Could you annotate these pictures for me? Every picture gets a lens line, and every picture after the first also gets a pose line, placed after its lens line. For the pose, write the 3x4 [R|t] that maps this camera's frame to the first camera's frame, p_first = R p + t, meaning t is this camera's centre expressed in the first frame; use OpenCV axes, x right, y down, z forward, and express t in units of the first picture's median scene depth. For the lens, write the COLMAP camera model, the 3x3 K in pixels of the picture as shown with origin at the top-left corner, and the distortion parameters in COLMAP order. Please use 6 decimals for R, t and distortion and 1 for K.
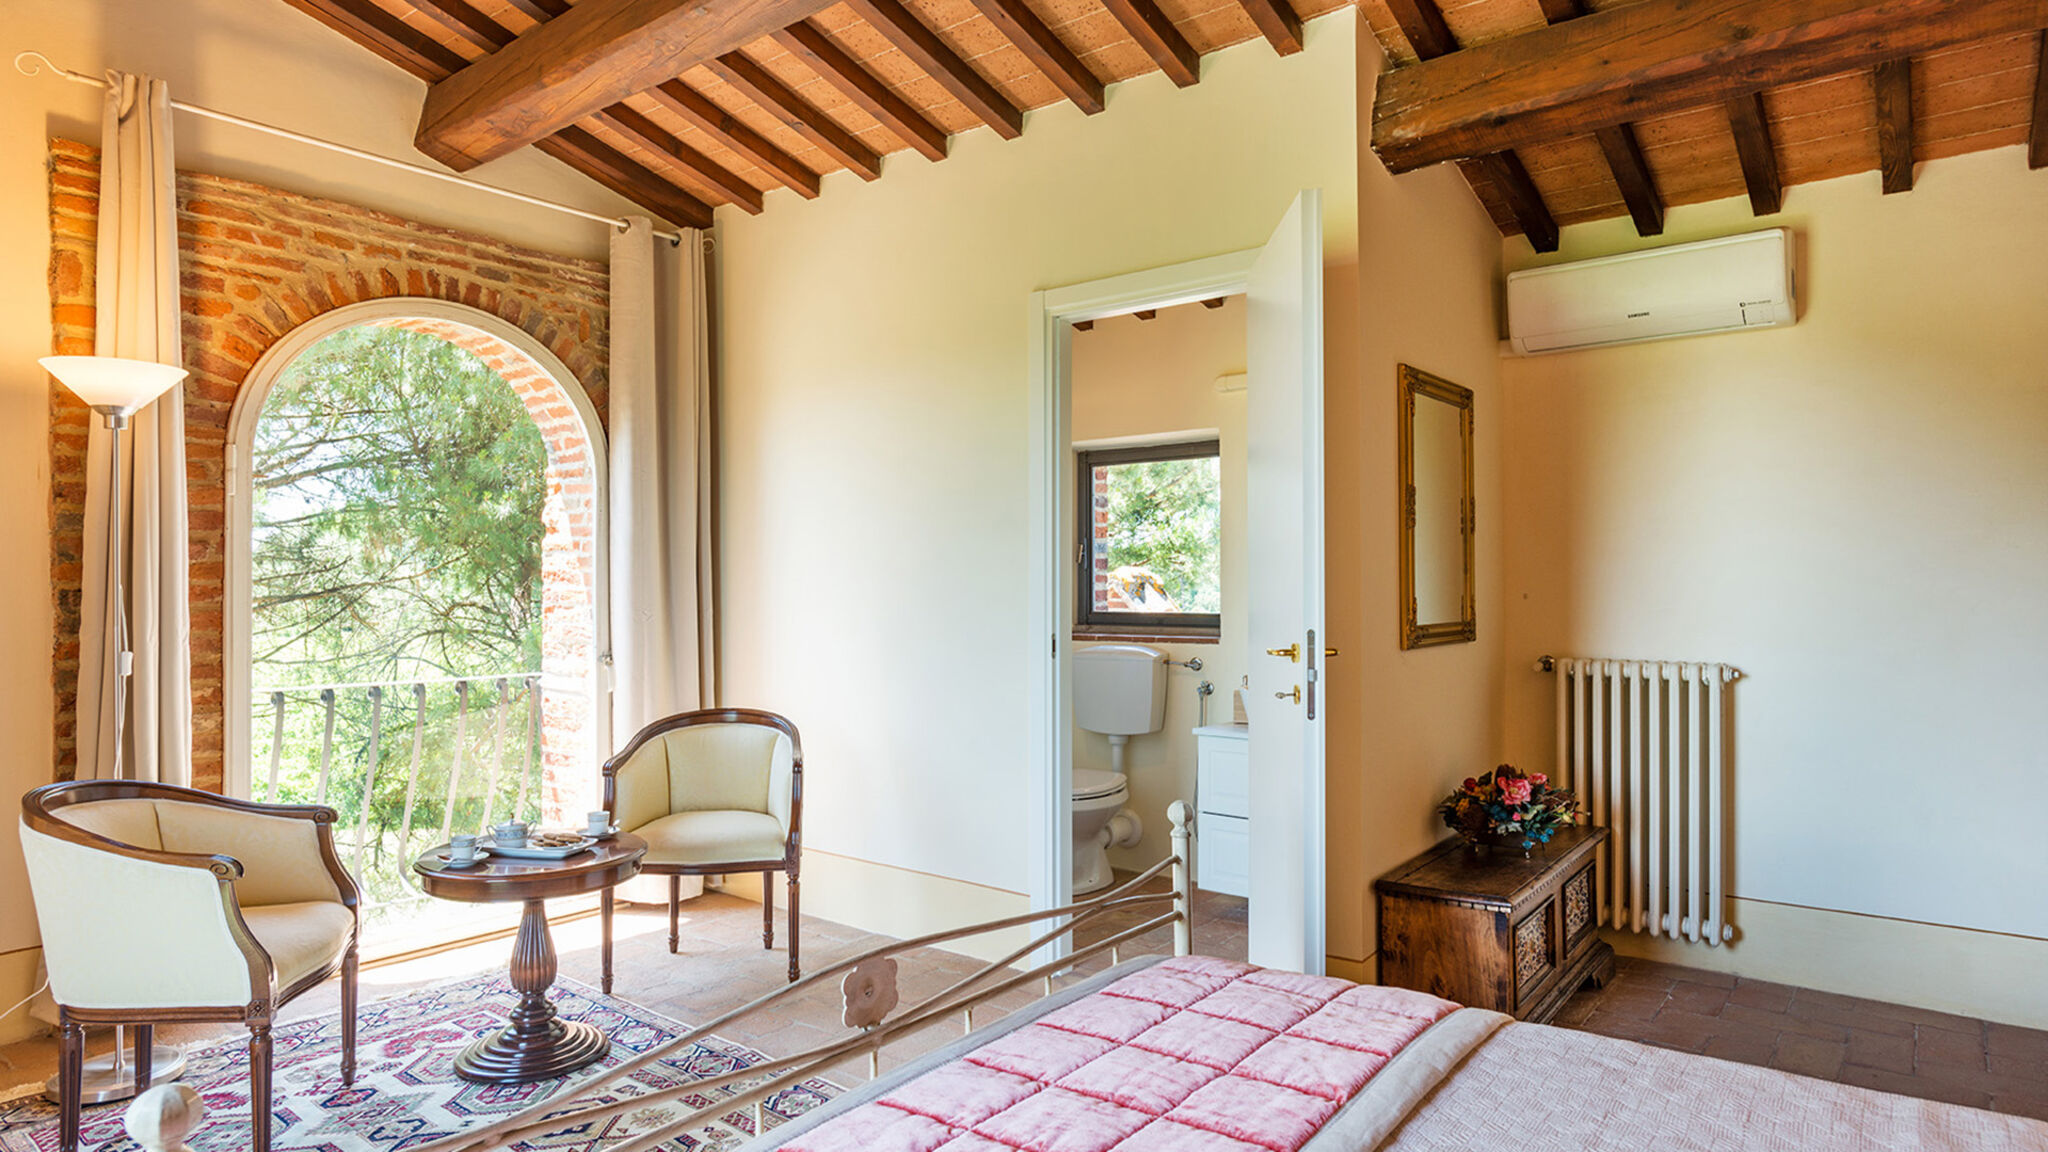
lens RADIAL K [[1183.0, 0, 1023.6], [0, 1183.0, 574.3], [0, 0, 1]] dist [0.004383, 0.000452]
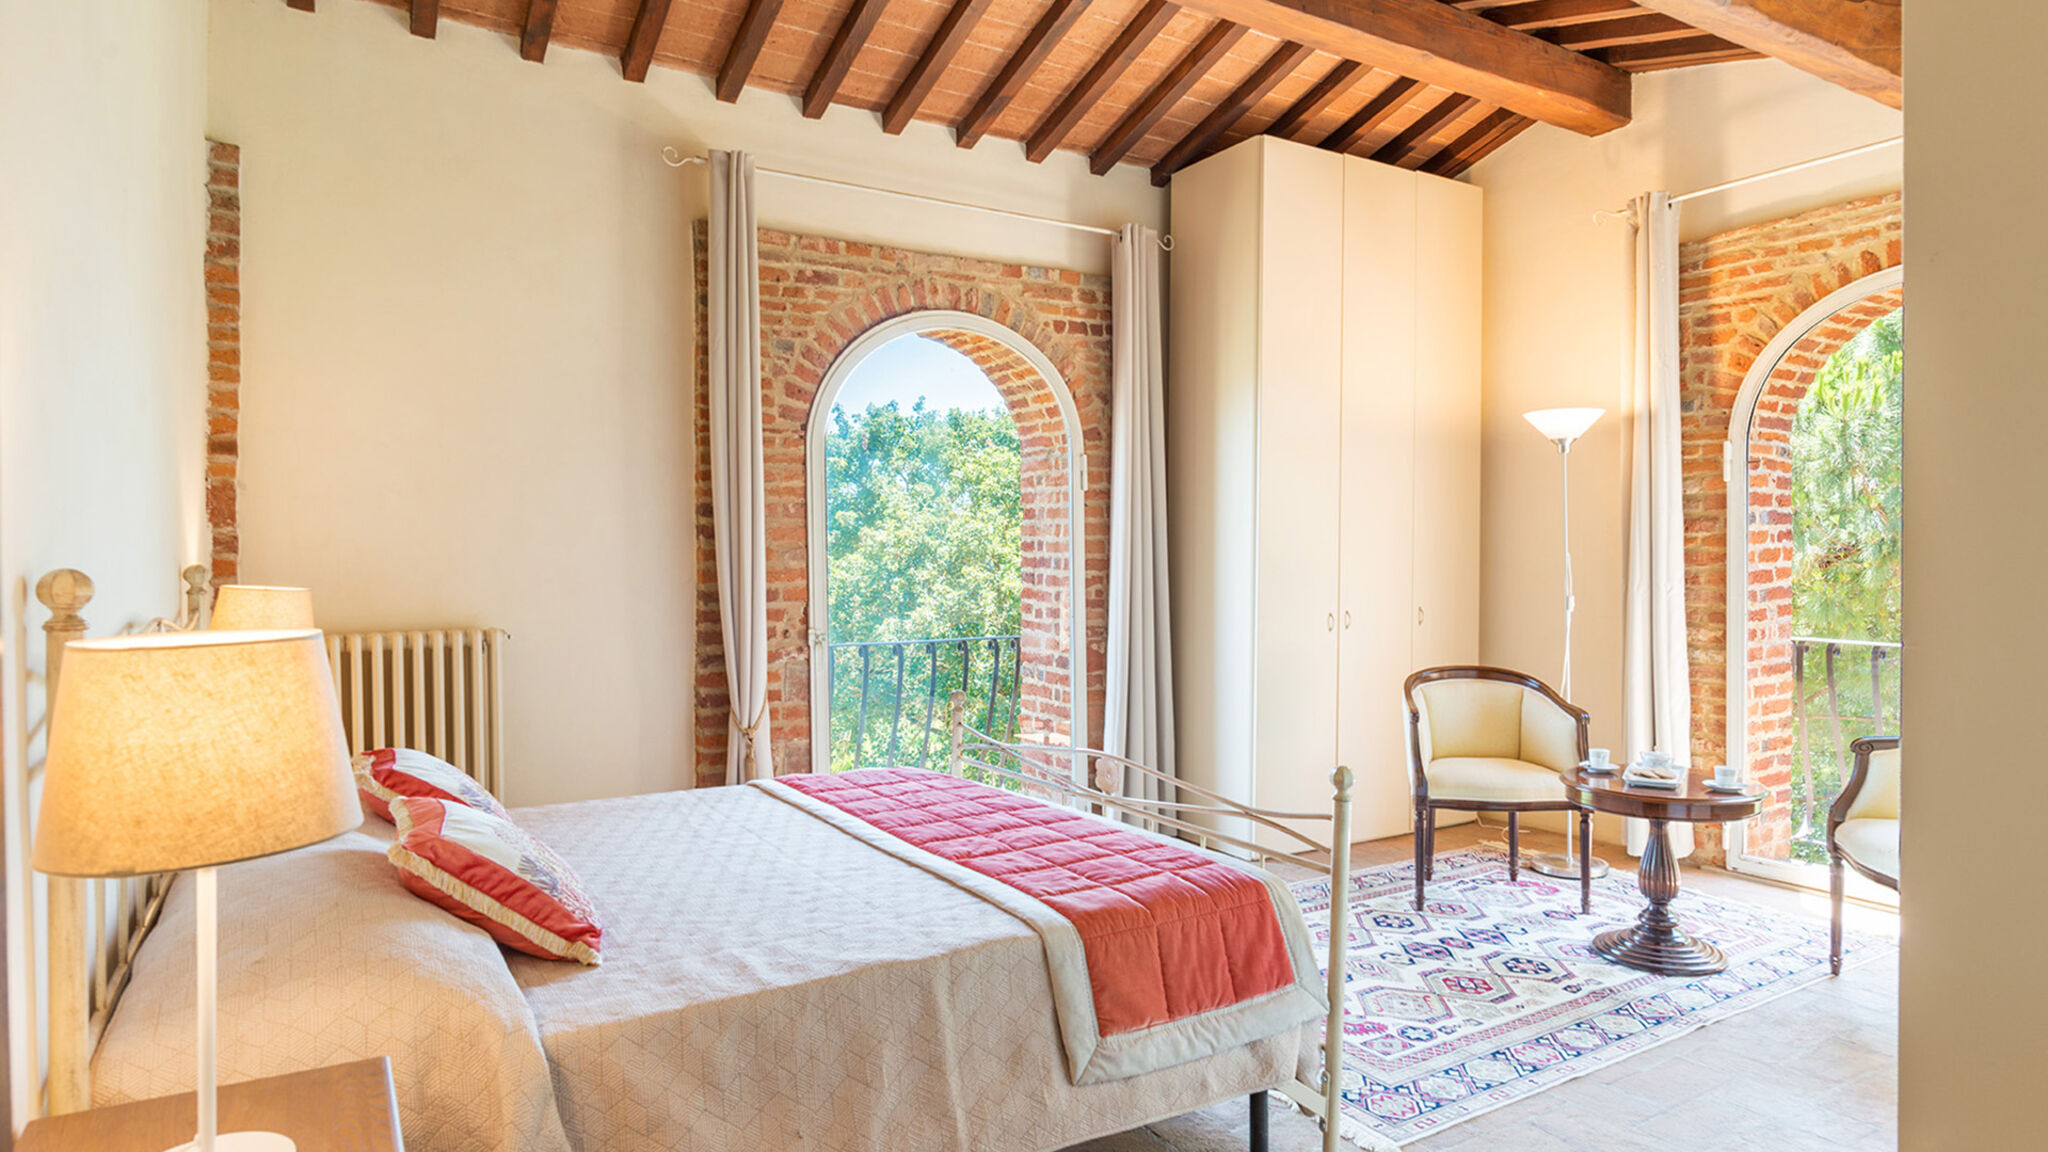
lens RADIAL K [[1183.0, 0, 1023.0], [0, 1183.0, 570.7], [0, 0, 1]] dist [0.004383, 0.000452]
pose [[-0.357521, 0.013285, -0.933811, 0.785281], [0.013305, 0.999870, 0.009131, 0.007613], [0.933810, -0.009159, -0.357651, 0.739151]]
